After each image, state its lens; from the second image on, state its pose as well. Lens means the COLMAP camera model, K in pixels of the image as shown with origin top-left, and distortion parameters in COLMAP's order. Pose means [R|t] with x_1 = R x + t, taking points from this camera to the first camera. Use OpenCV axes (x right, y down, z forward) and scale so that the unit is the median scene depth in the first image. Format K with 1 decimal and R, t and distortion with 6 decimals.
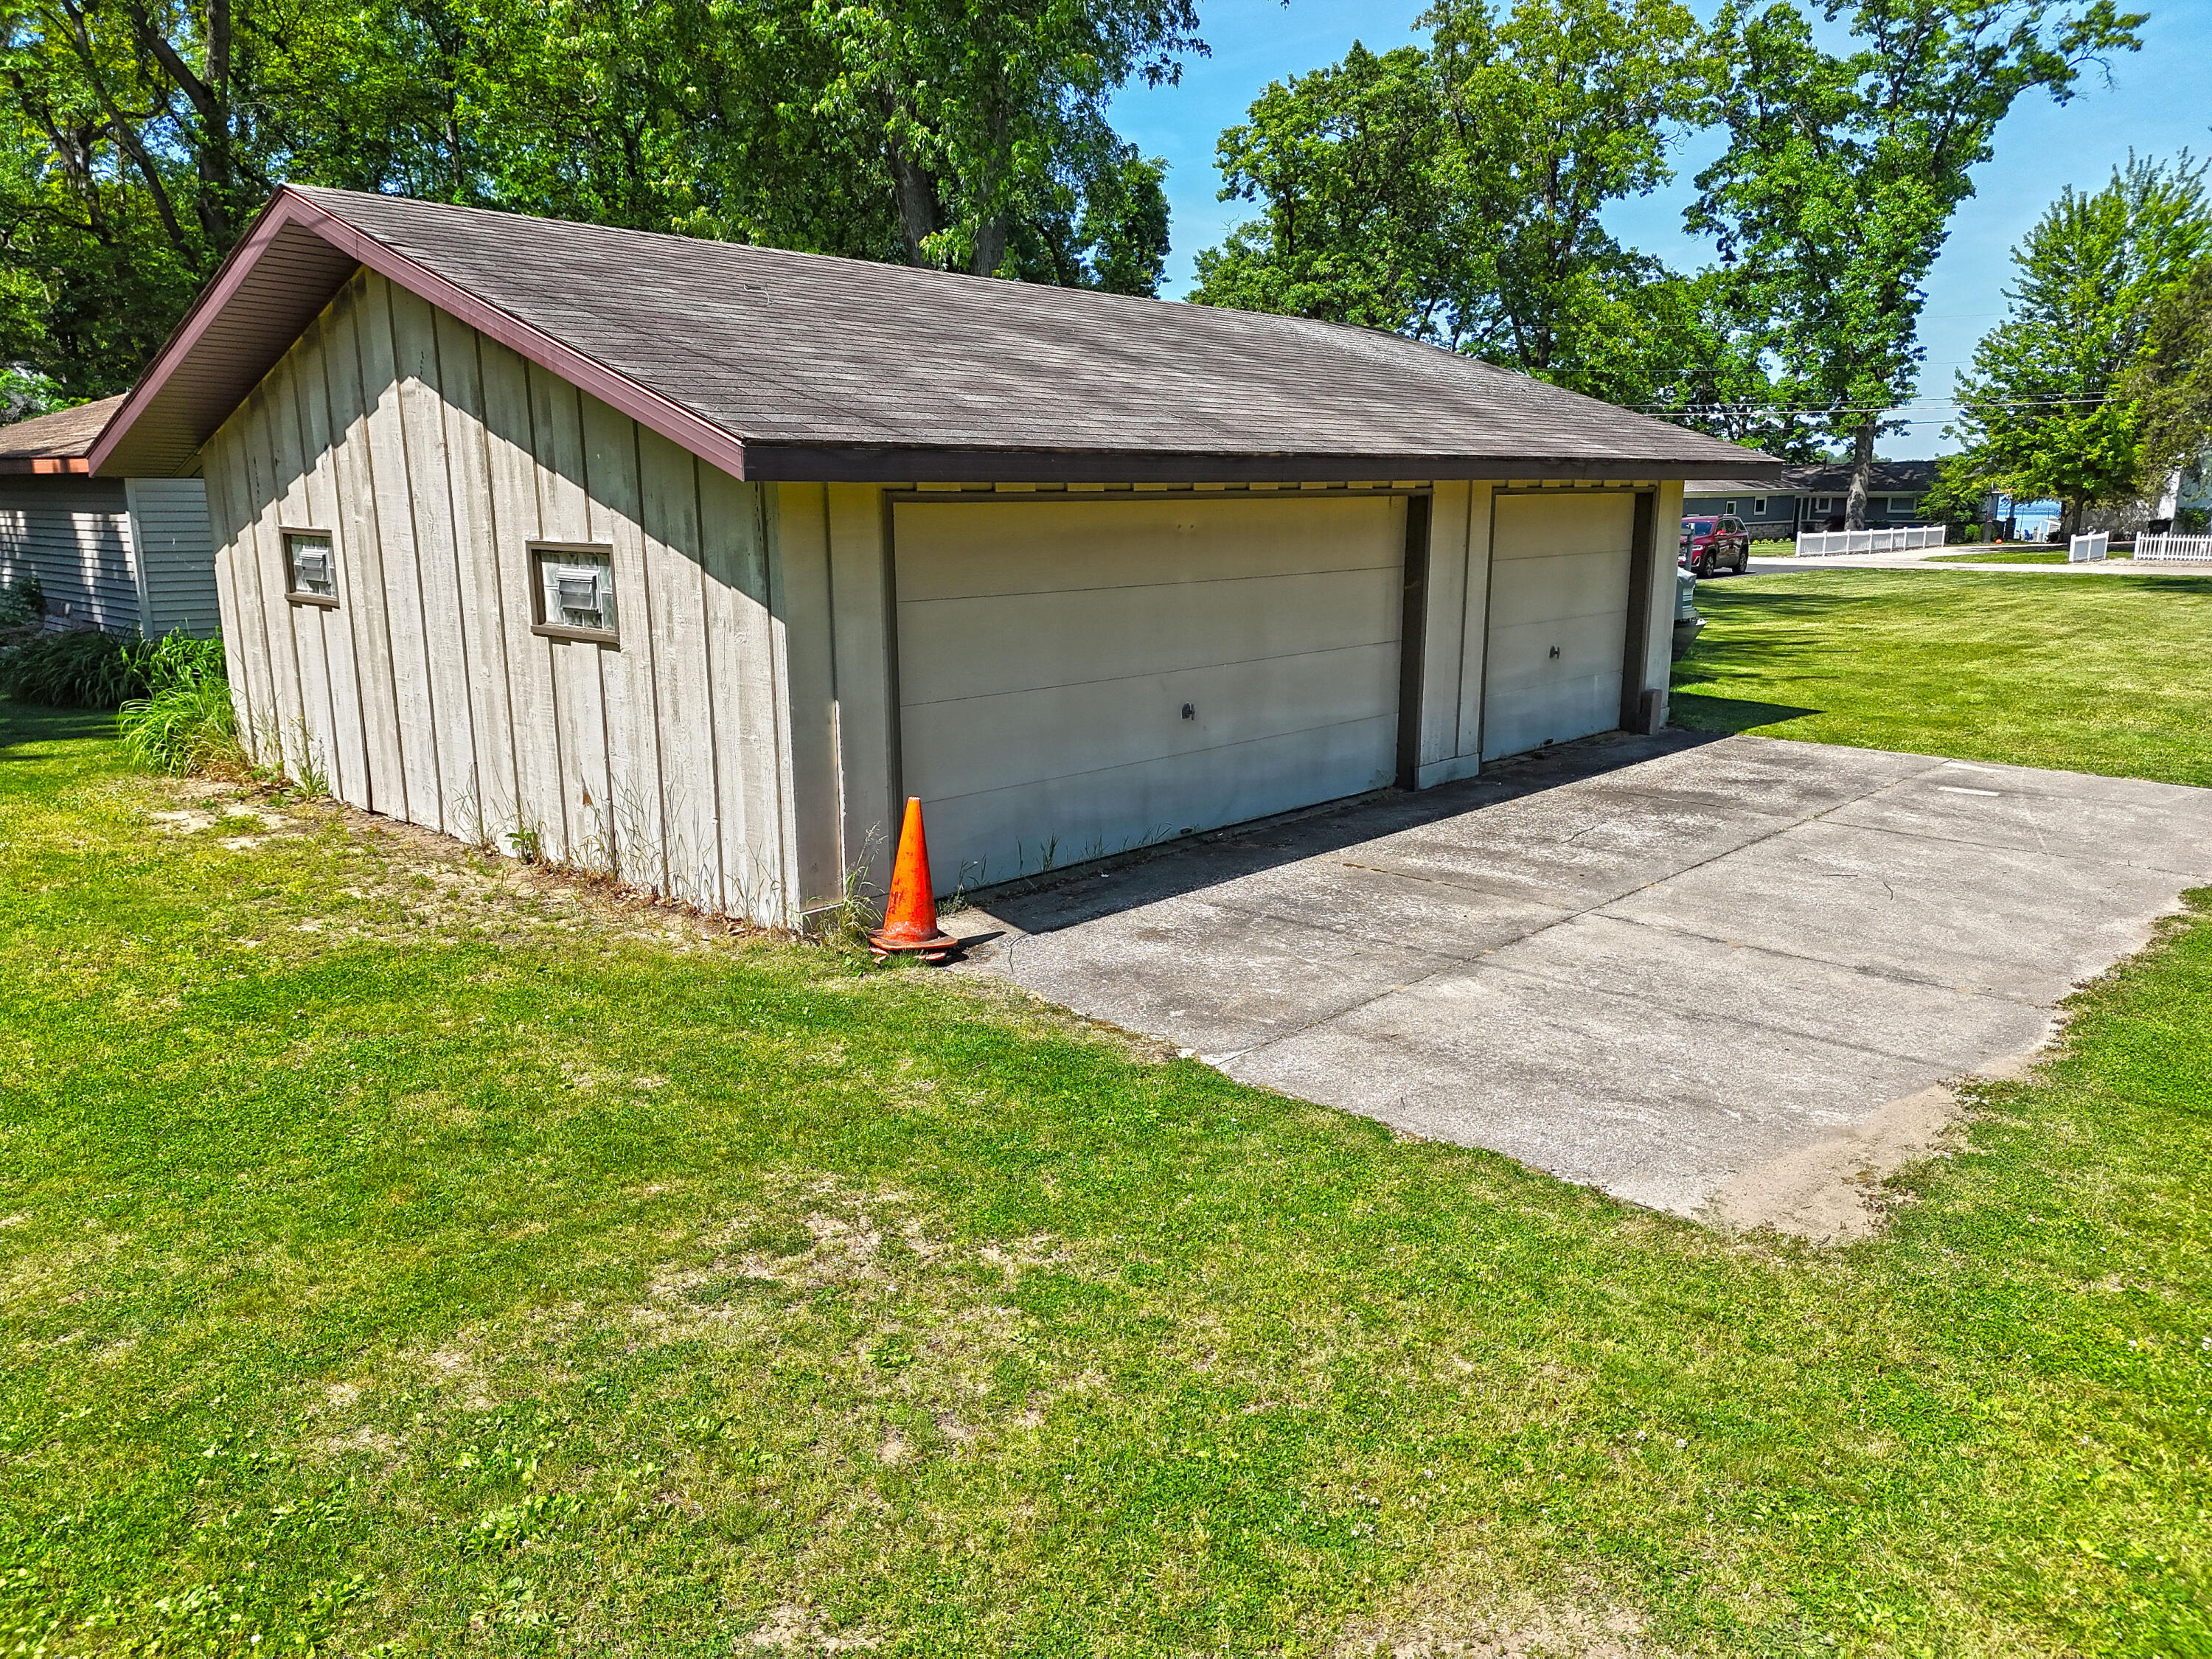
lens RADIAL K [[1525.5, 0, 1128.3], [0, 1525.5, 831.5], [0, 0, 1]] dist [0.045939, -0.033522]
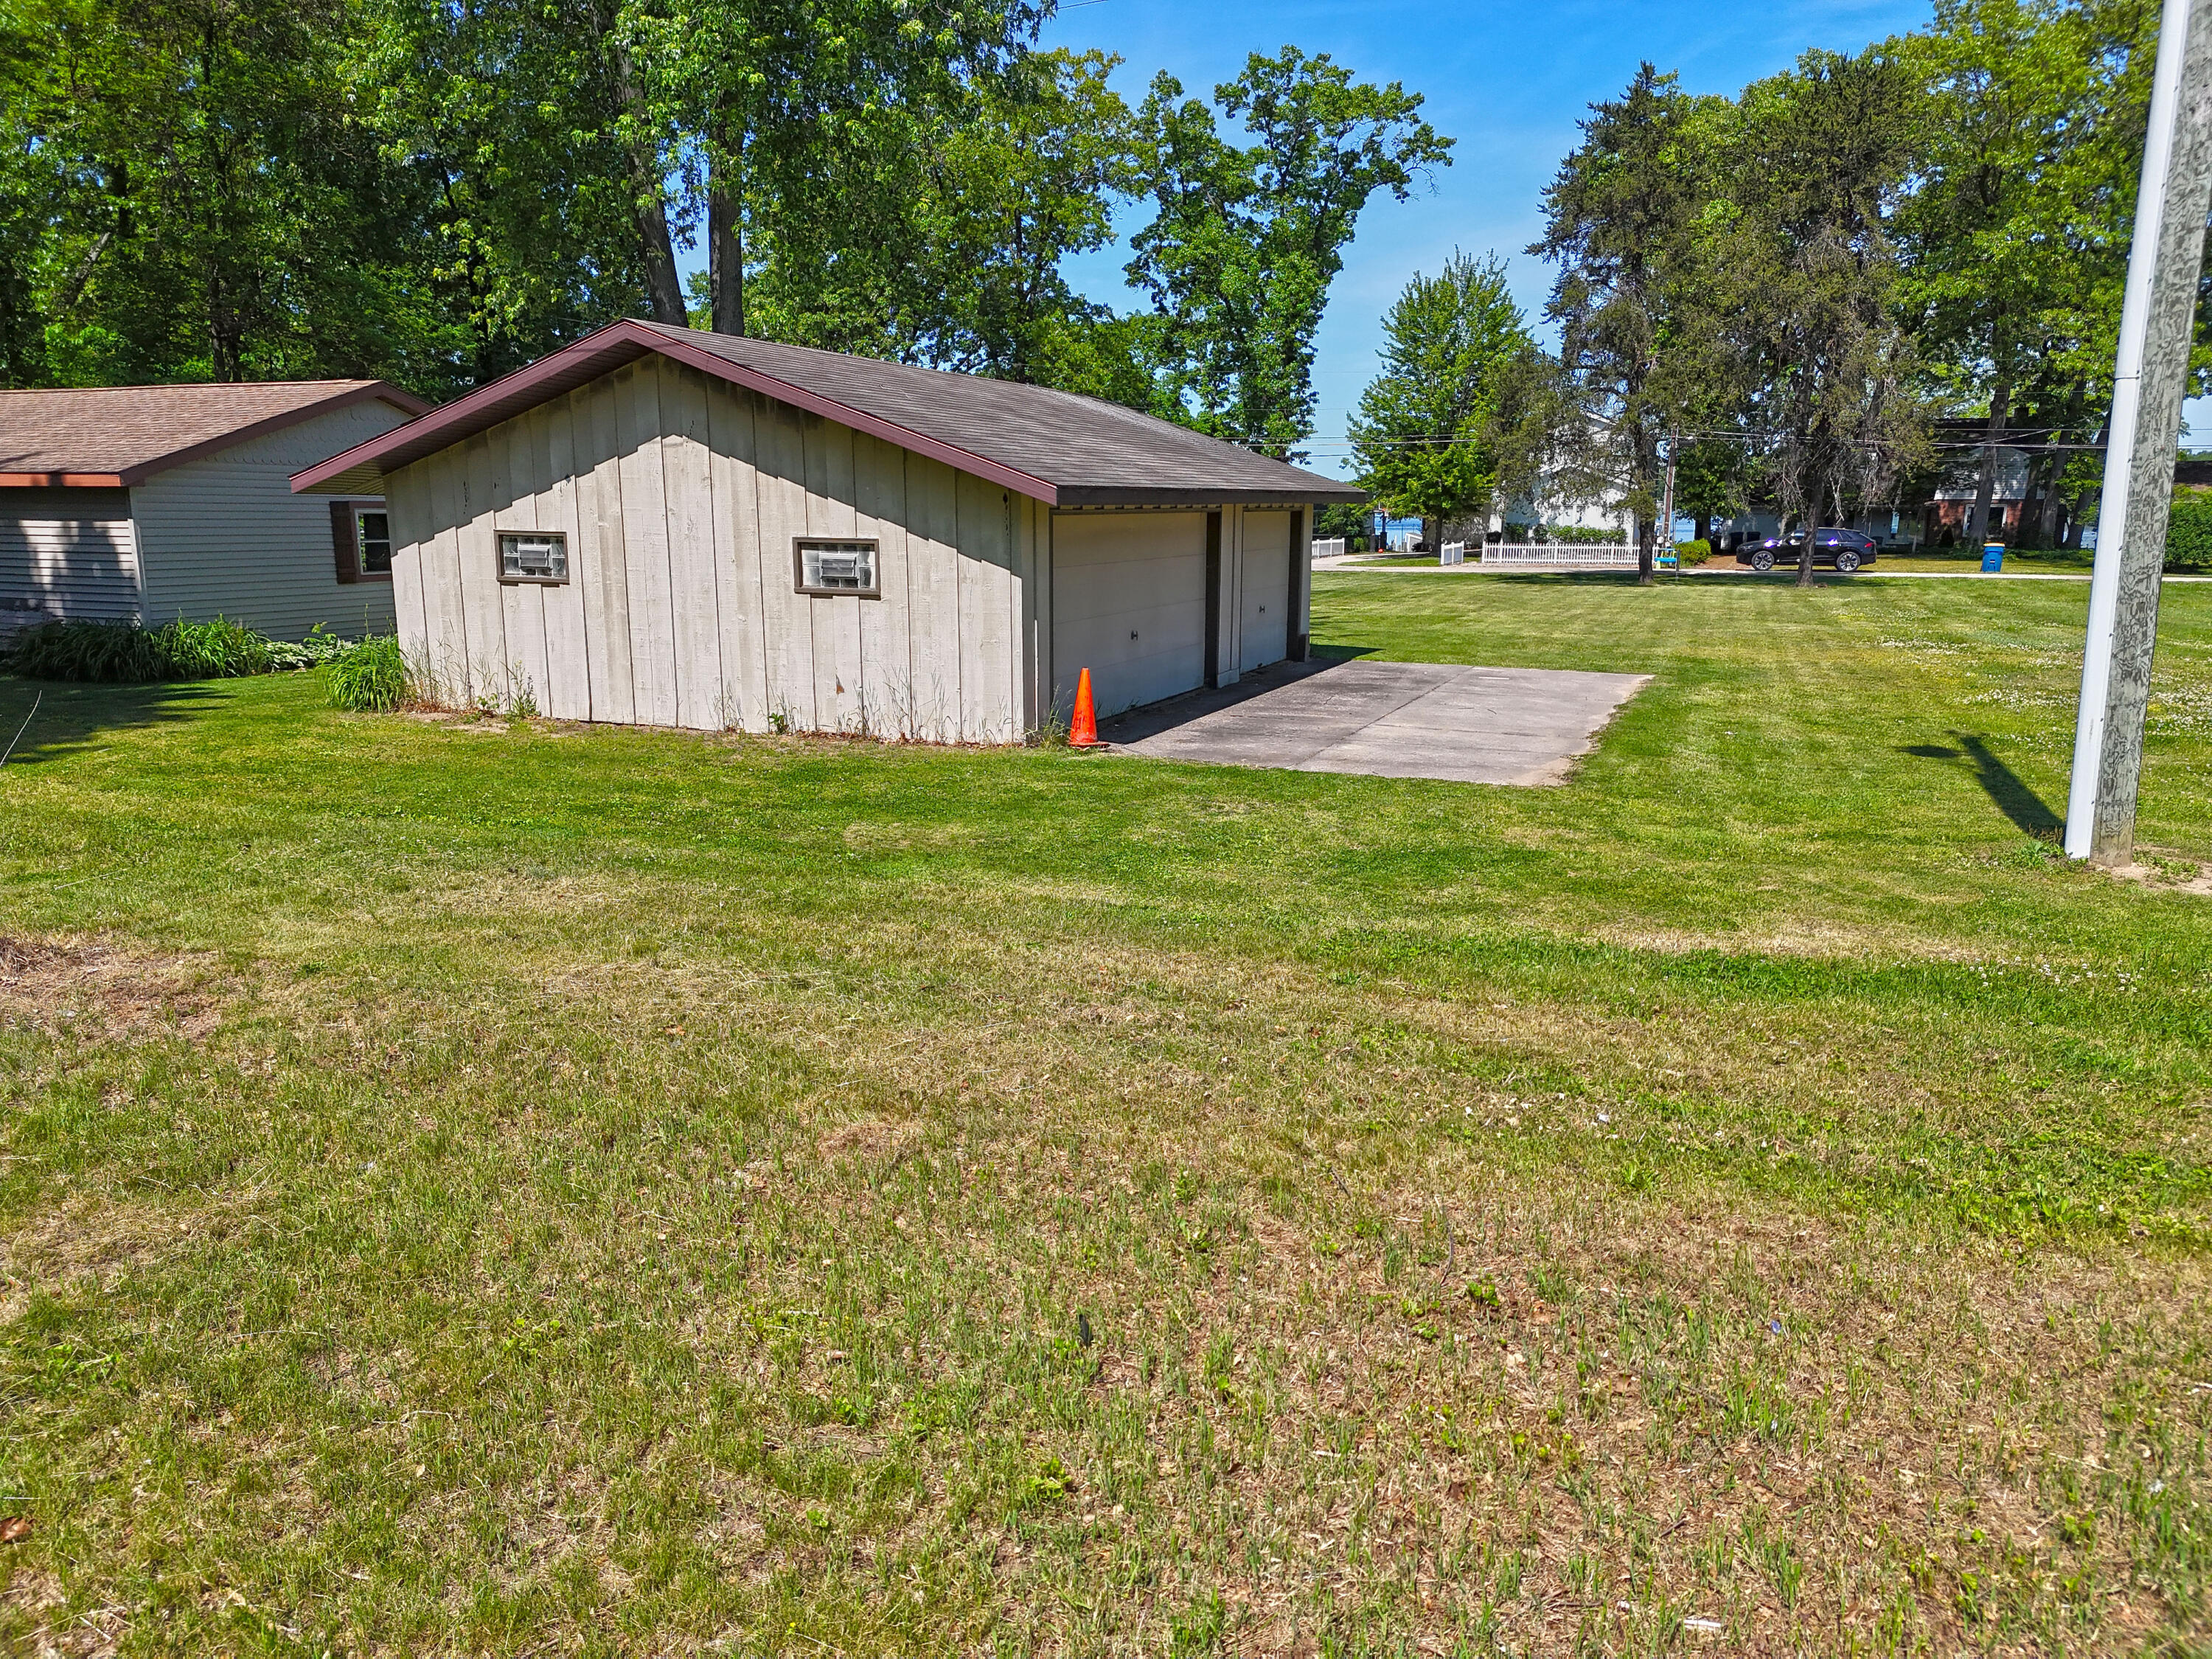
lens RADIAL K [[1525.5, 0, 1111.1], [0, 1525.5, 840.4], [0, 0, 1]] dist [0.045939, -0.033522]
pose [[0.937157, -0.069074, 0.342003, -0.086439], [0.069888, 0.997505, 0.009958, 0.019563], [-0.341838, 0.014570, 0.939646, -0.090238]]
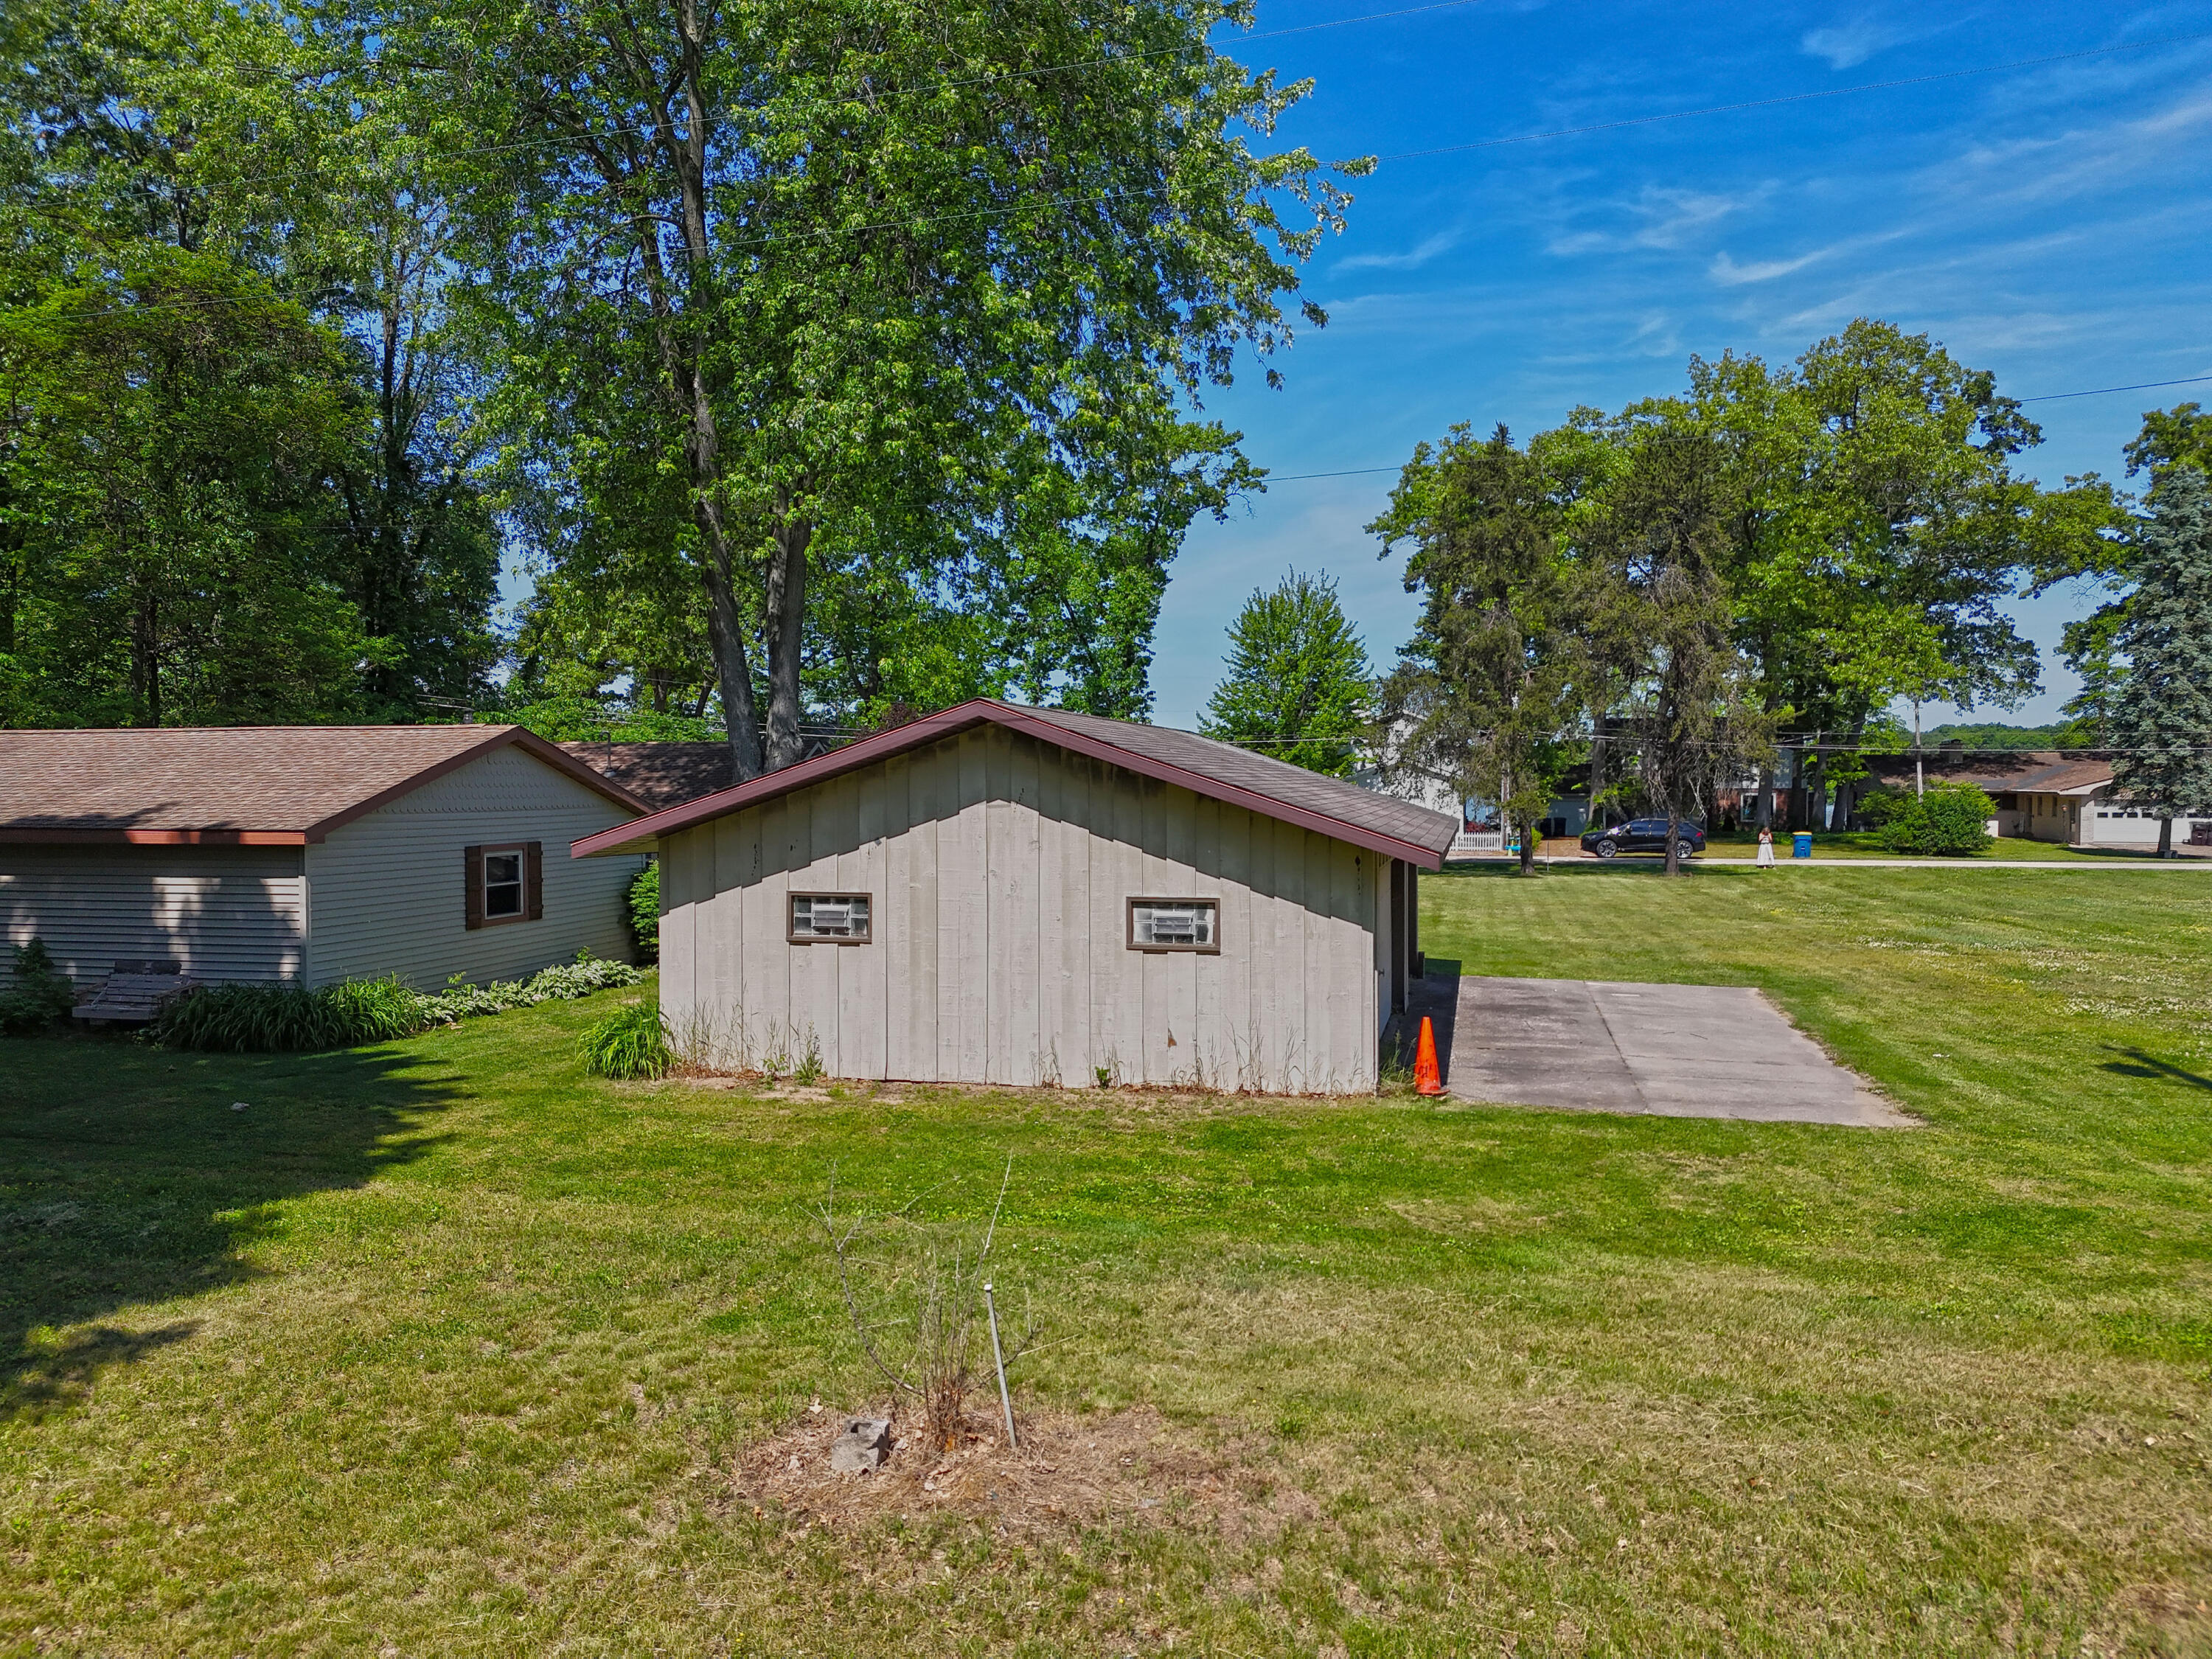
lens RADIAL K [[1525.5, 0, 1102.5], [0, 1525.5, 853.3], [0, 0, 1]] dist [0.045939, -0.033522]
pose [[0.873314, -0.024300, 0.486551, -0.163193], [0.108523, 0.983362, -0.145678, 0.001325], [-0.474916, 0.180025, 0.861421, -0.062153]]
